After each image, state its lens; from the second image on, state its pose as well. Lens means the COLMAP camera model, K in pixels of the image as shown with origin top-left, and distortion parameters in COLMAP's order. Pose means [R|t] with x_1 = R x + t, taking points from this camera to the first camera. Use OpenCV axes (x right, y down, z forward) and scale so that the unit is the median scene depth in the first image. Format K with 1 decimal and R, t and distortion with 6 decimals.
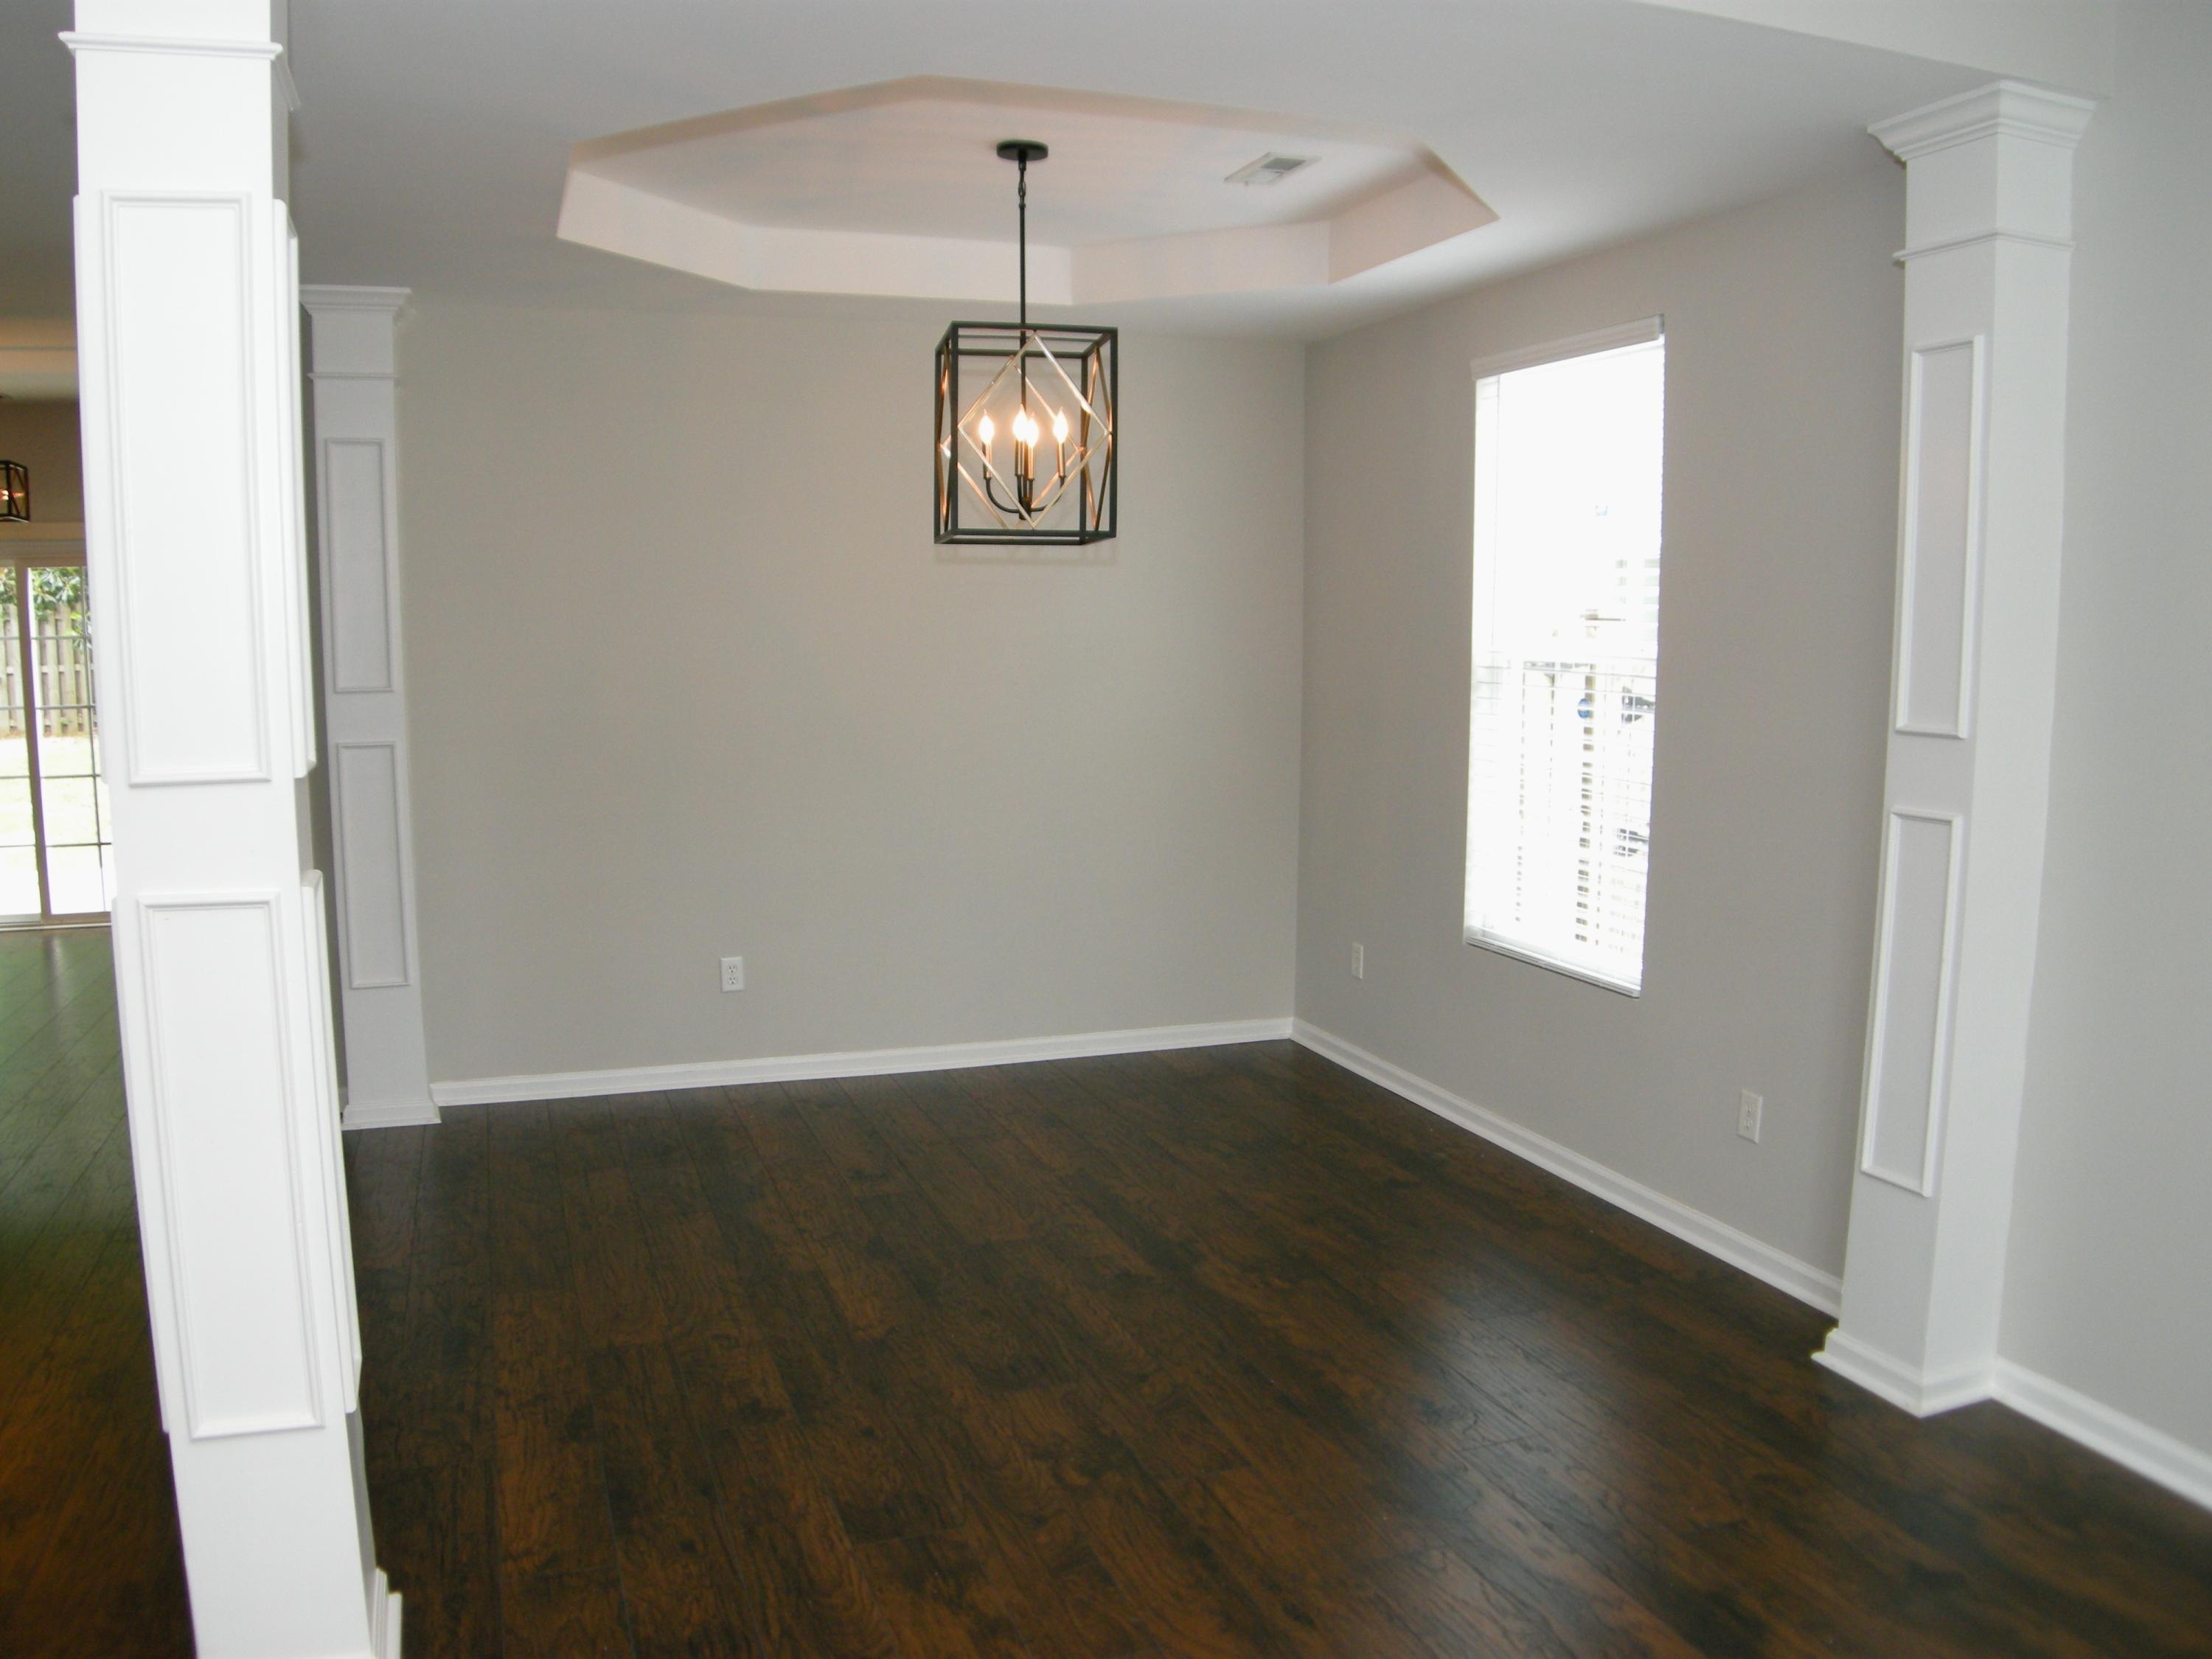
lens RADIAL K [[1709.2, 0, 1072.1], [0, 1709.2, 857.9], [0, 0, 1]] dist [-0.144506, 0.031878]
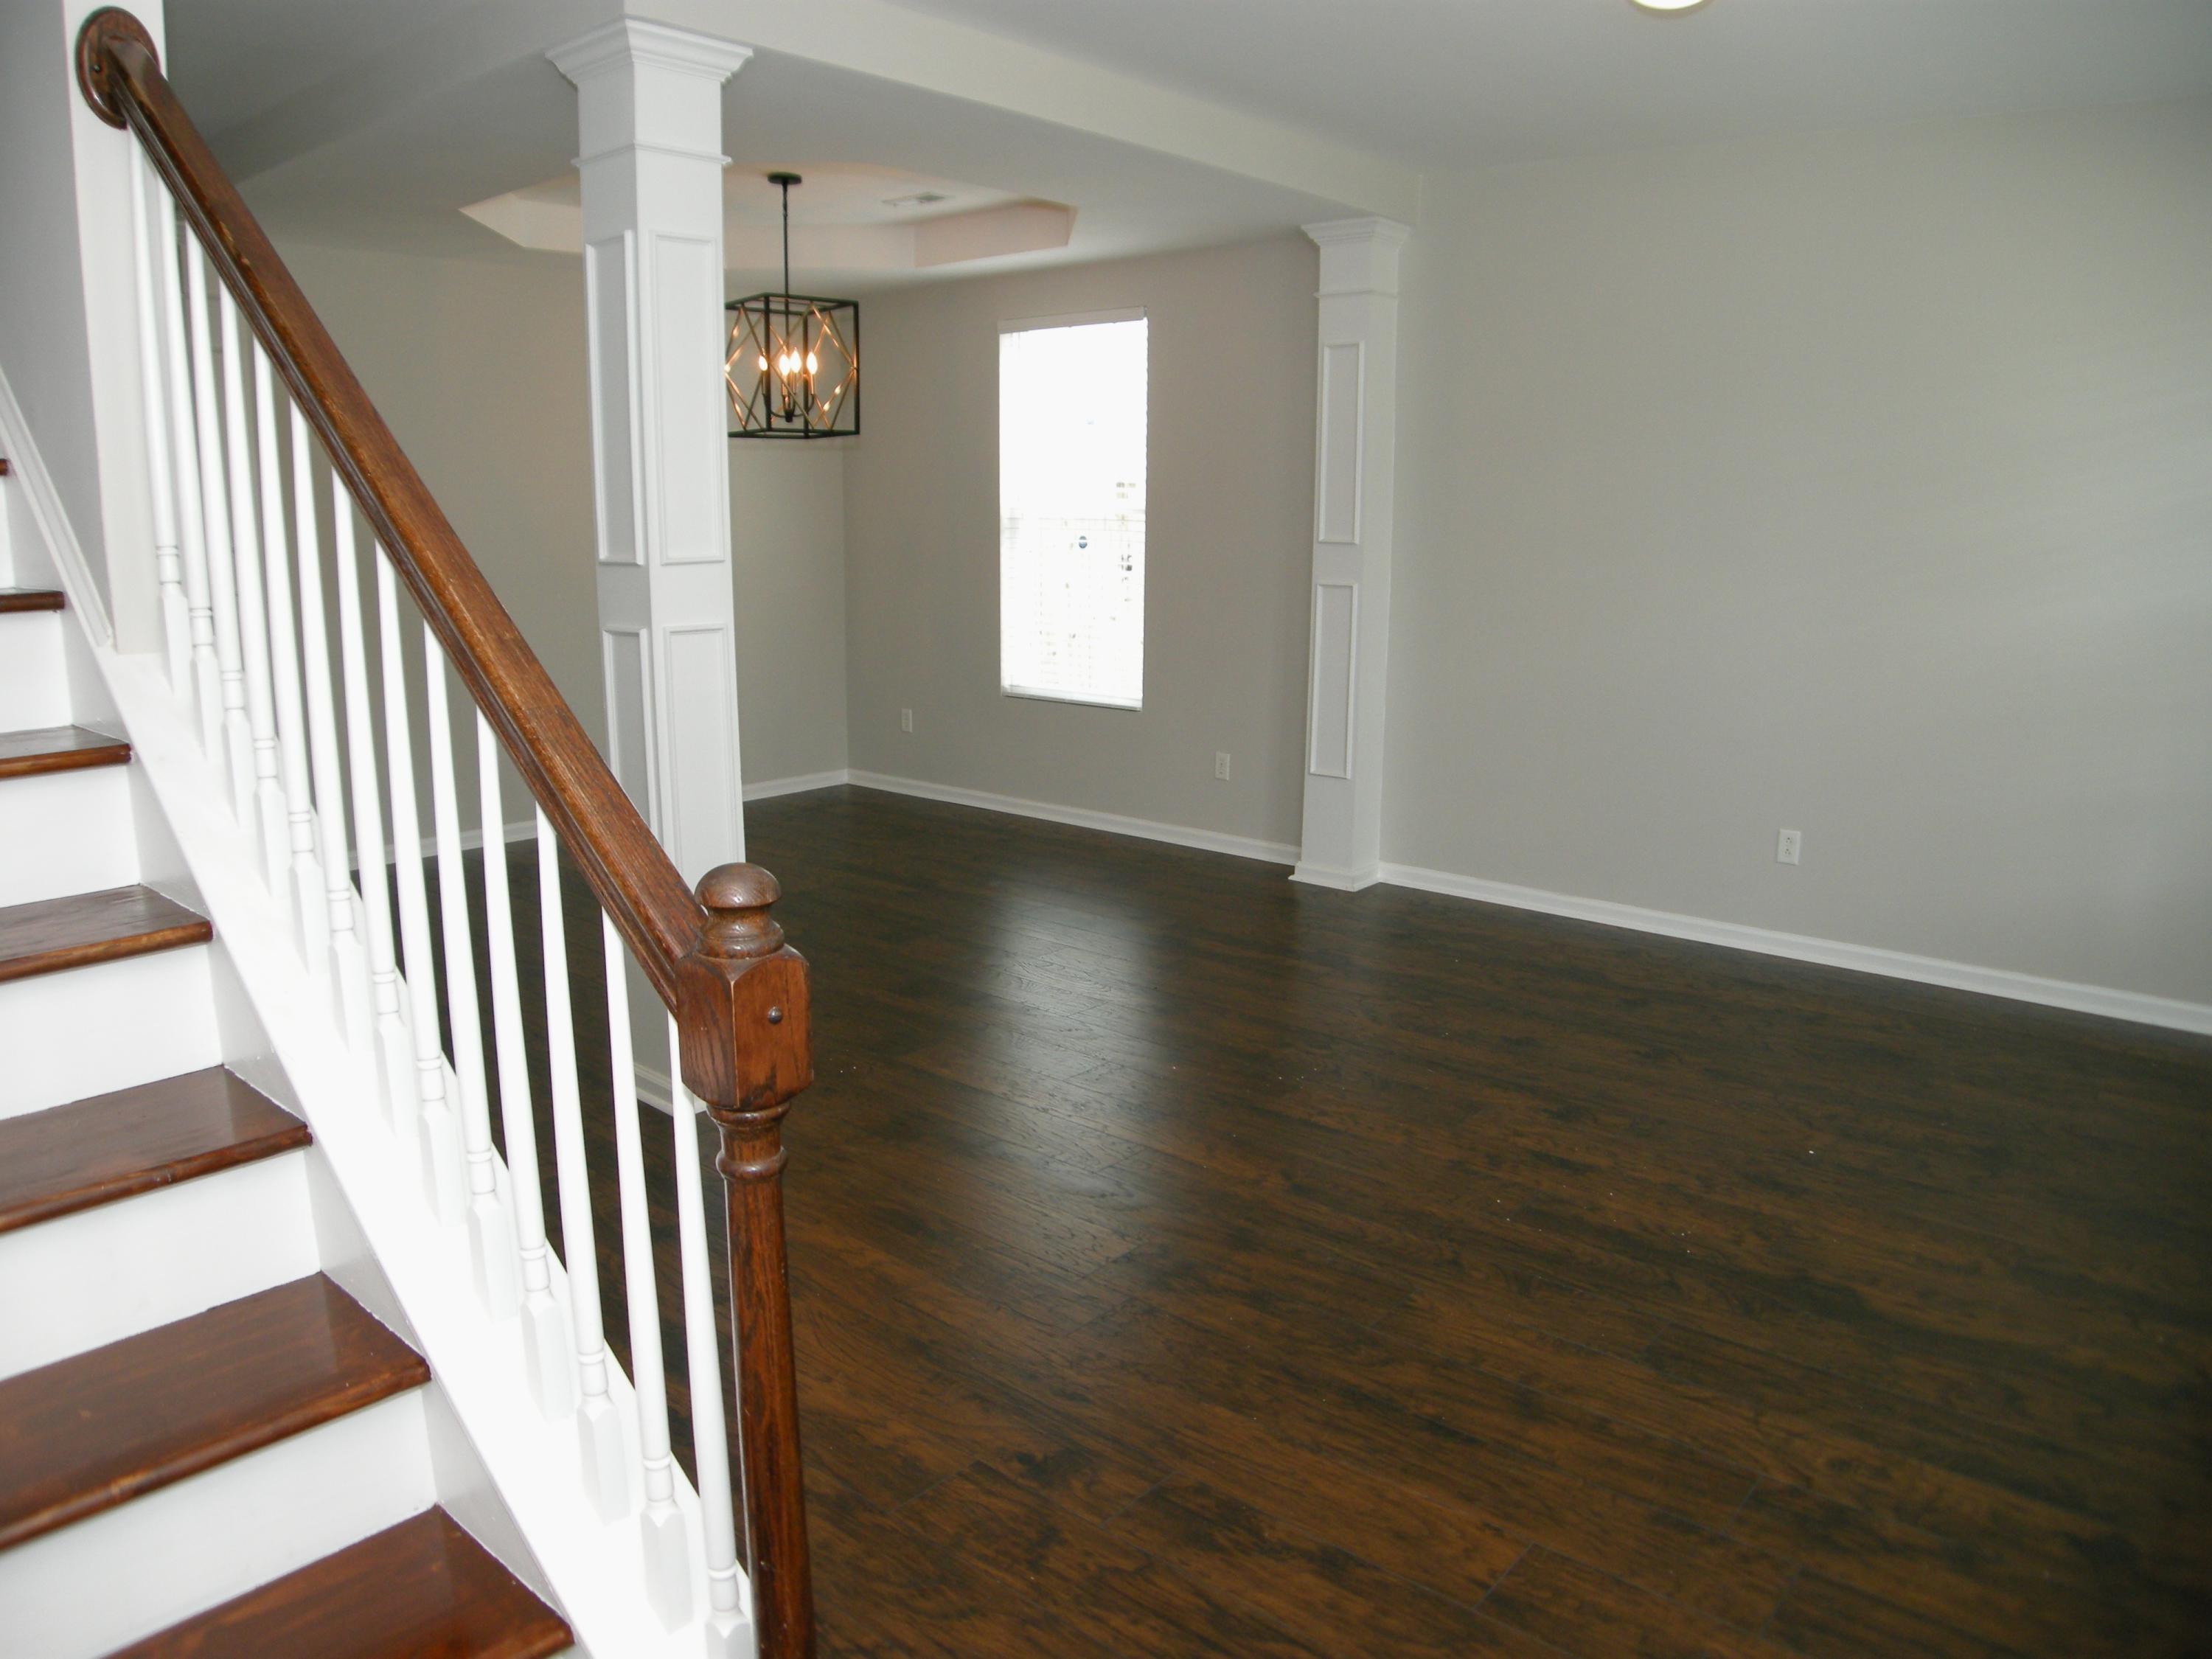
lens RADIAL K [[1556.4, 0, 1087.0], [0, 1556.4, 837.0], [0, 0, 1]] dist [-0.159319, 0.059950]
pose [[0.864066, -0.101769, 0.492984, -0.536913], [0.064198, 0.993632, 0.092599, 0.066323], [-0.499269, -0.048363, 0.865096, -0.364781]]
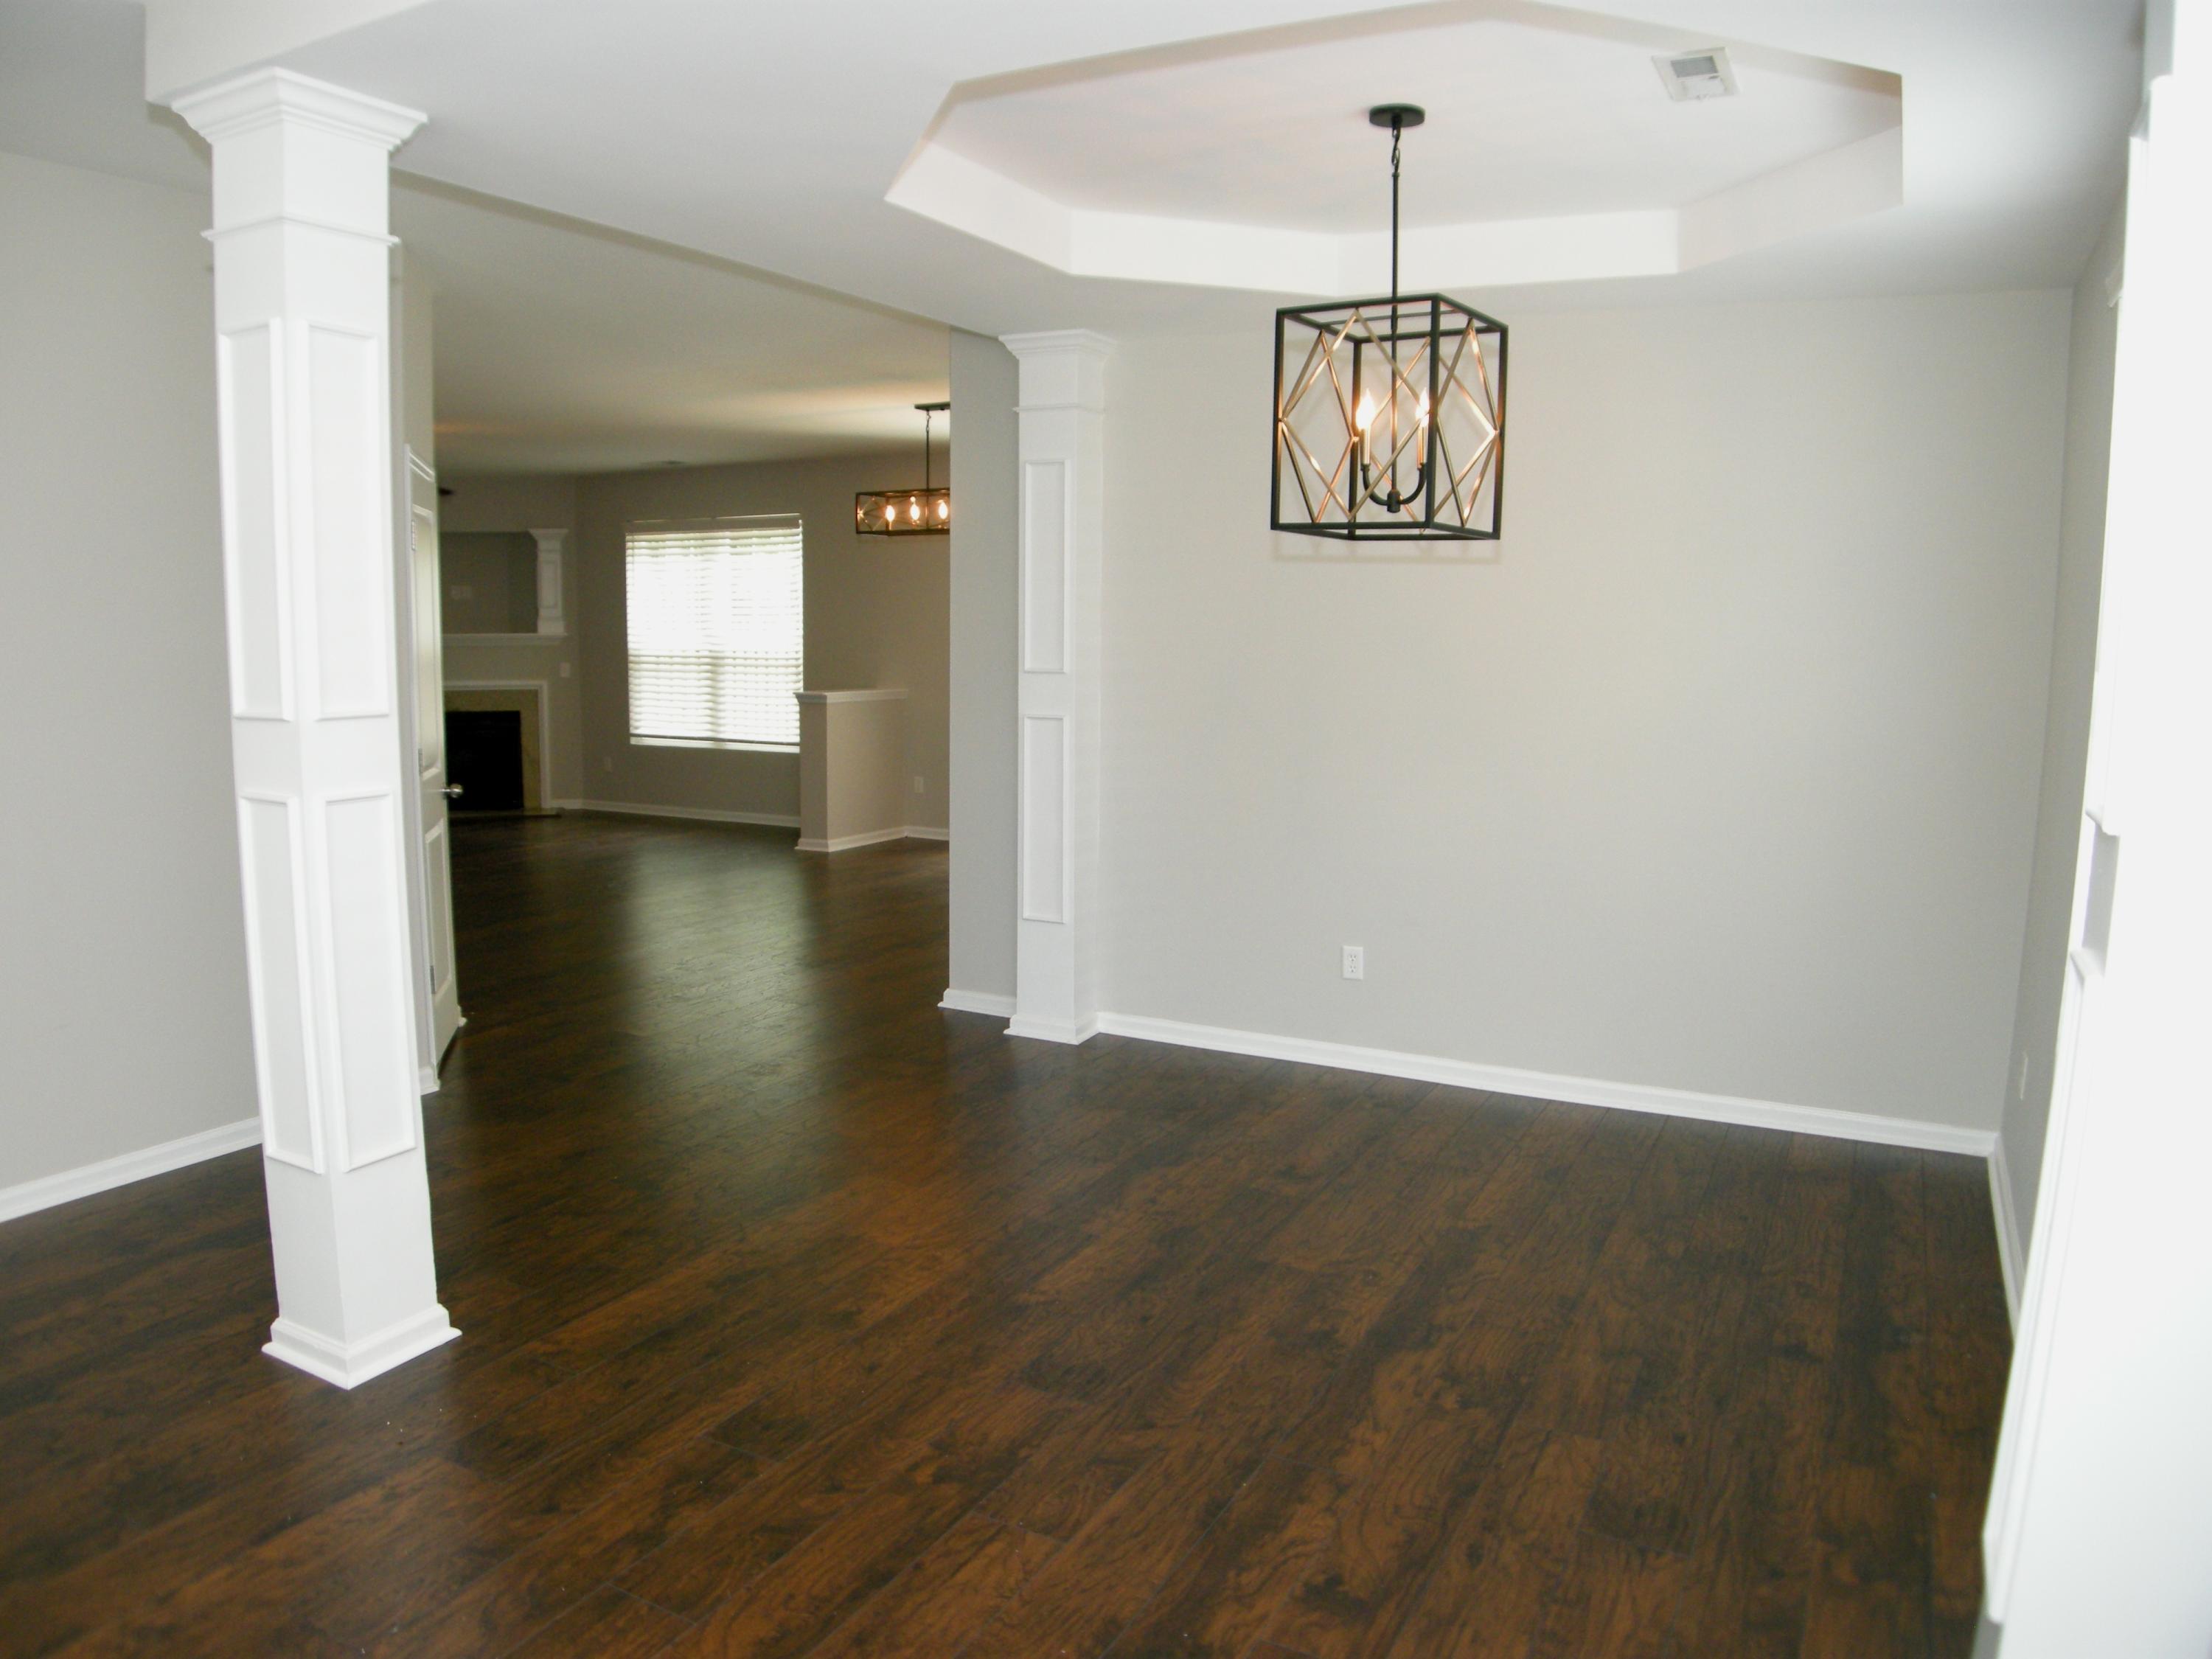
lens RADIAL K [[1556.4, 0, 1085.3], [0, 1556.4, 839.6], [0, 0, 1]] dist [-0.159319, 0.059950]
pose [[0.678248, 0.107976, -0.726857, 0.507418], [-0.110330, 0.992896, 0.044544, -0.041351], [0.726503, 0.049982, 0.685343, 0.323662]]
